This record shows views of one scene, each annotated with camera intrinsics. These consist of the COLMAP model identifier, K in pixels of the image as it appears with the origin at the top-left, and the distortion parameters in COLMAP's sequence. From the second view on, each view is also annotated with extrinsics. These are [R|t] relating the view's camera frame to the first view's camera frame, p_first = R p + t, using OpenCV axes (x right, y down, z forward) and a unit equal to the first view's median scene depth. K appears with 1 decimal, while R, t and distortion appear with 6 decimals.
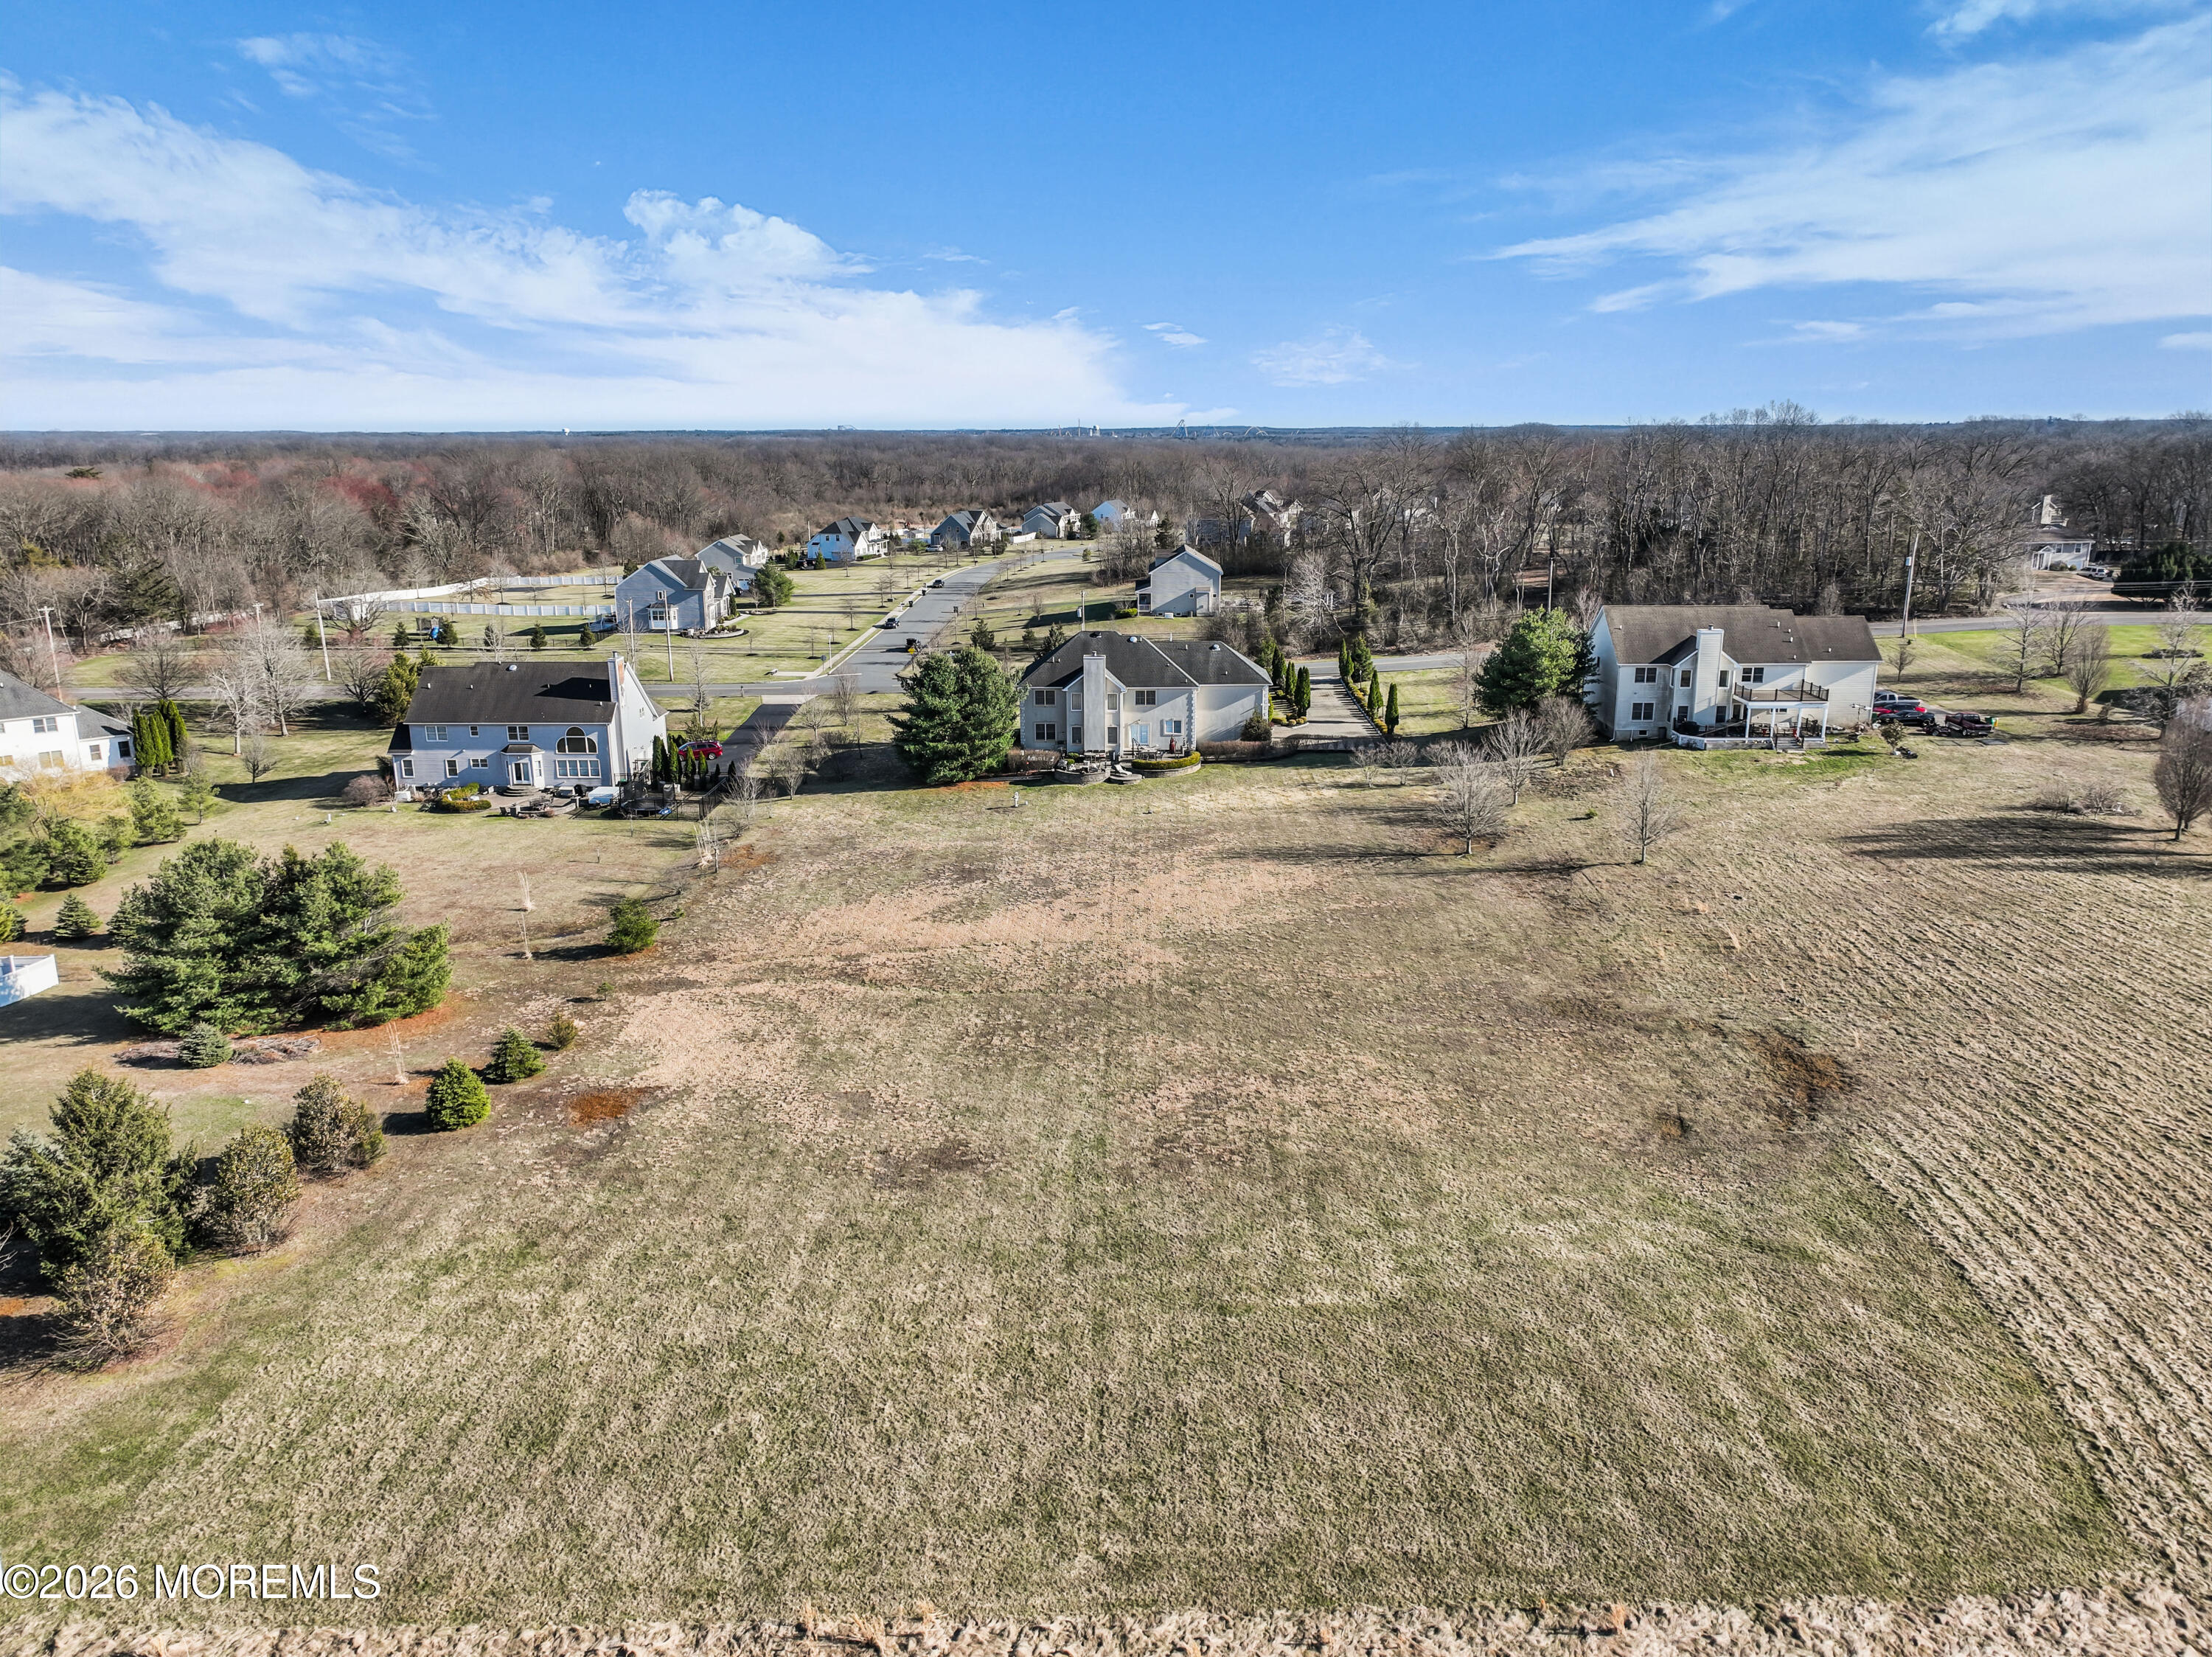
lens RADIAL K [[1562.7, 0, 1106.5], [0, 1562.7, 824.5], [0, 0, 1]] dist [0.001359, 0.004784]
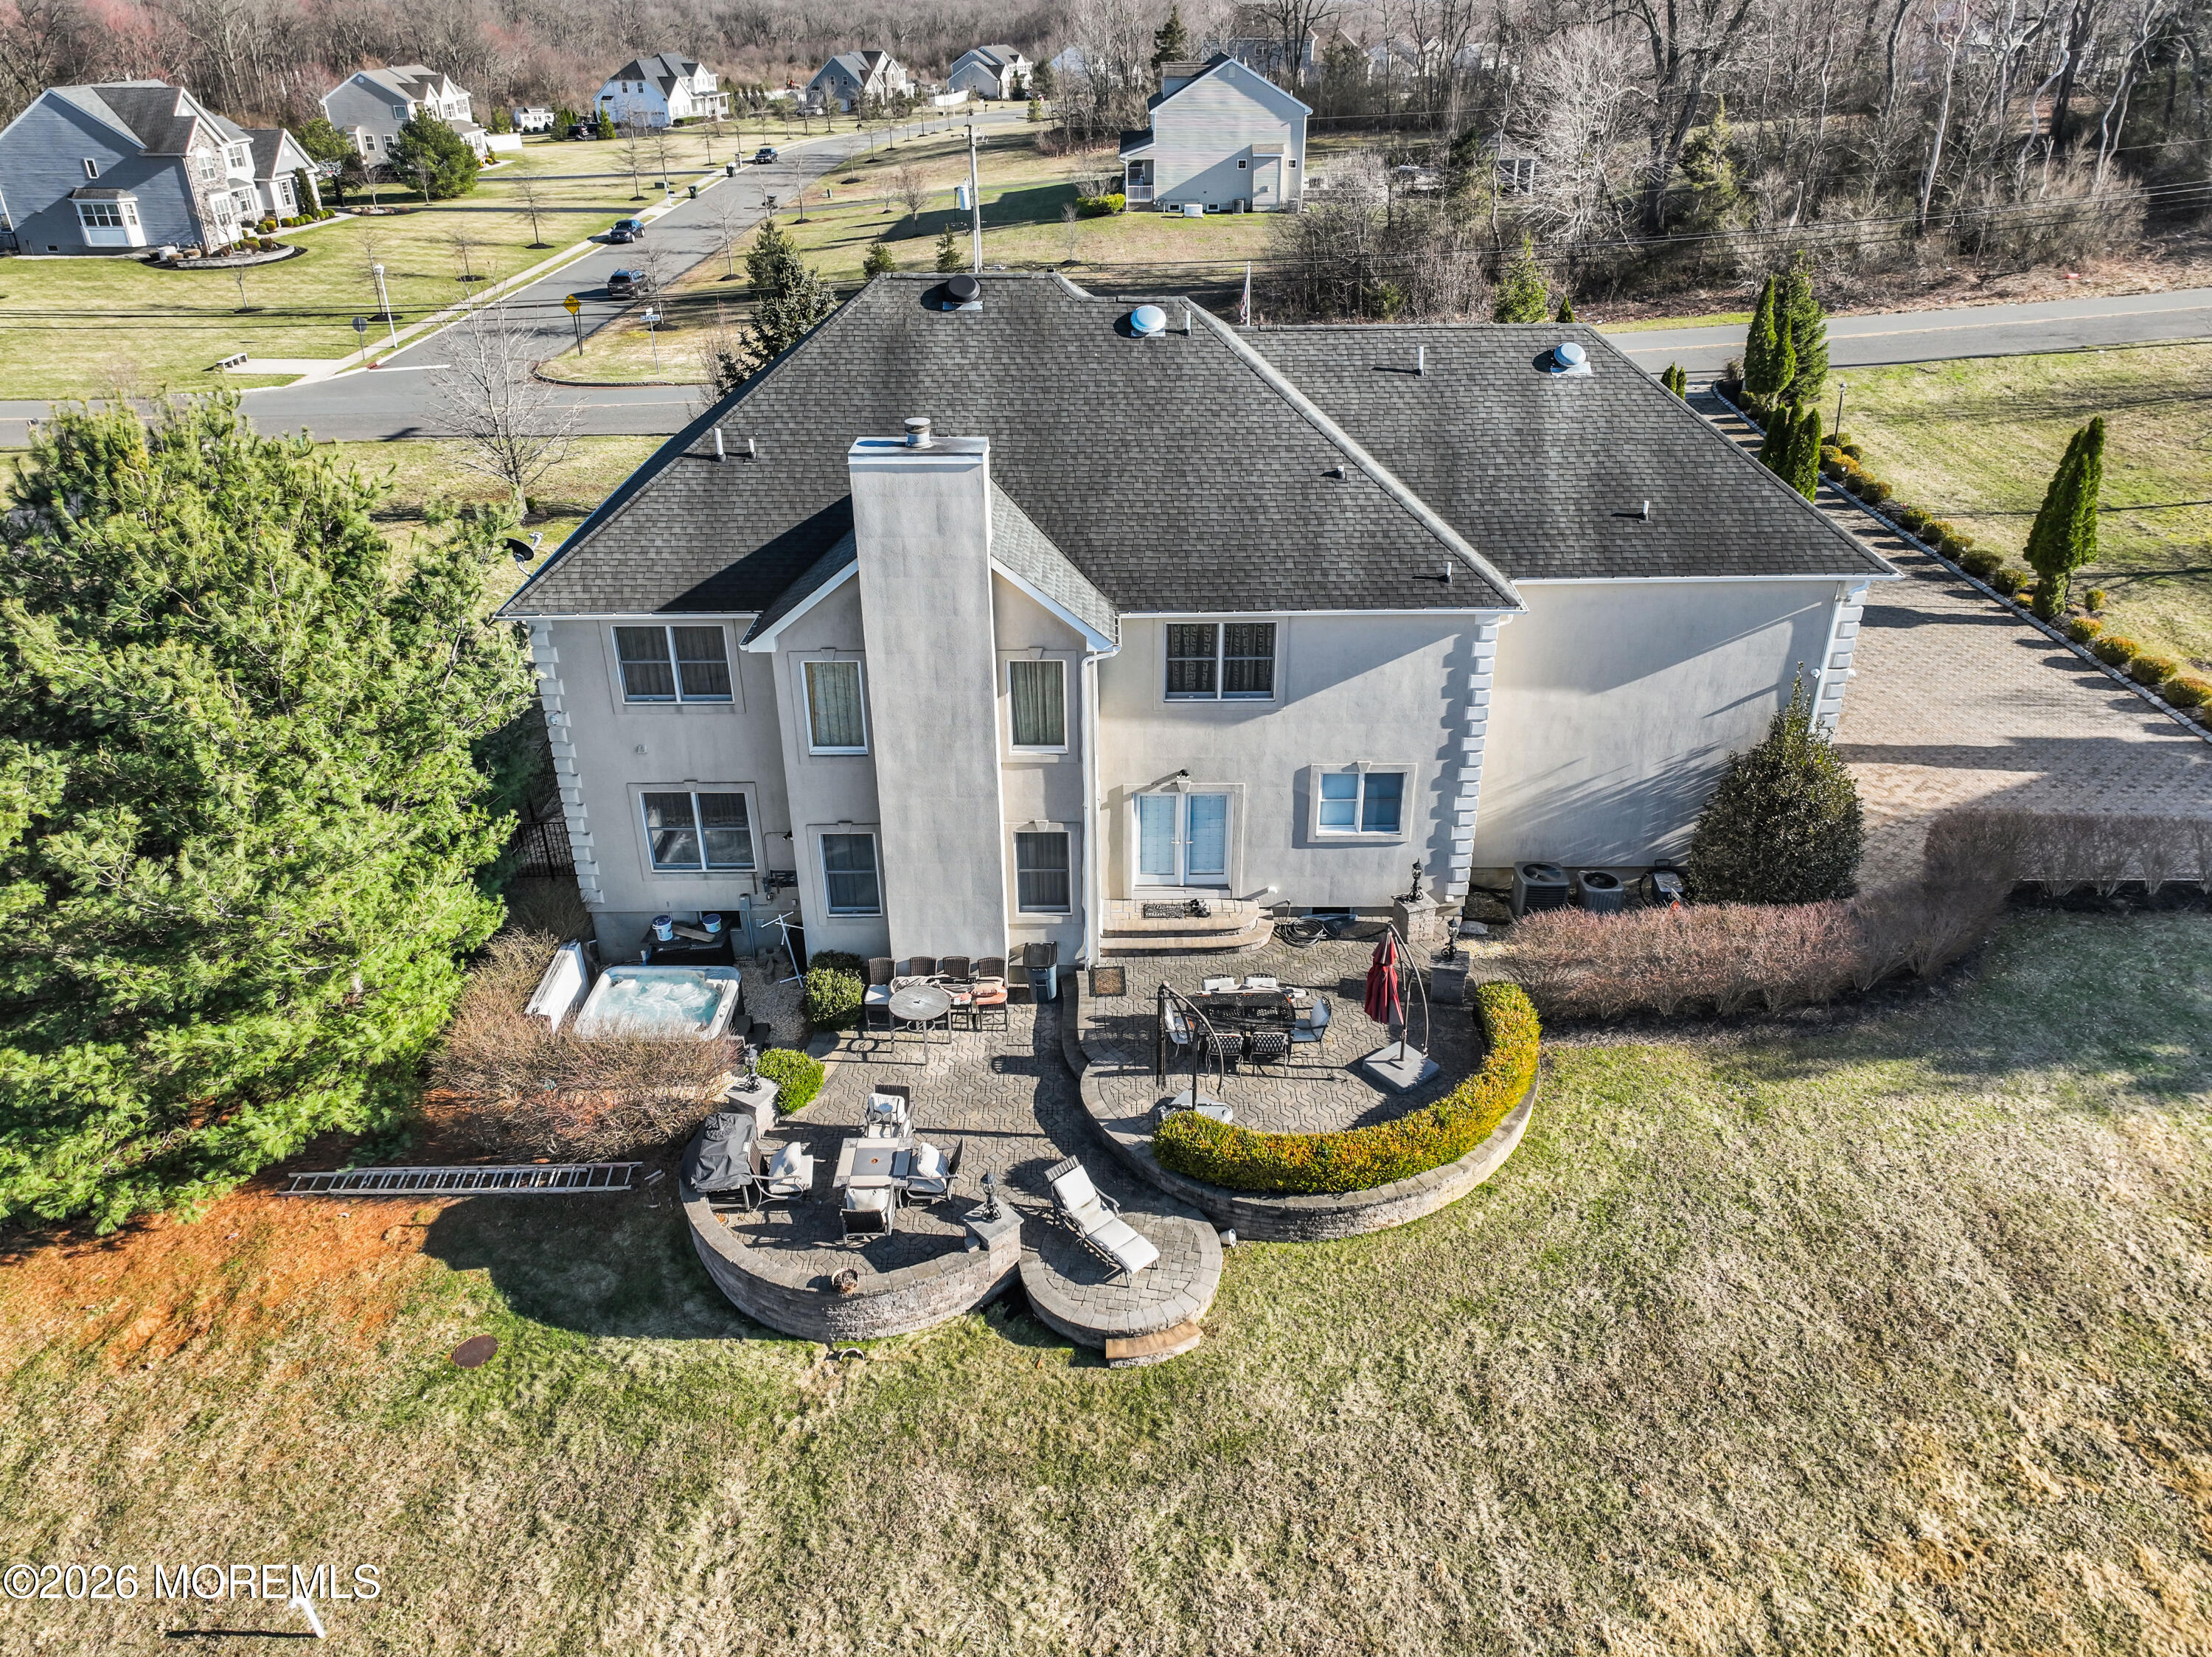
lens RADIAL K [[1562.7, 0, 1107.6], [0, 1562.7, 833.7], [0, 0, 1]] dist [0.001359, 0.004784]
pose [[0.999824, -0.011430, 0.014869, 0.005436], [0.007551, 0.971060, 0.238717, -0.064673], [-0.017167, -0.238563, 0.970975, 0.502267]]
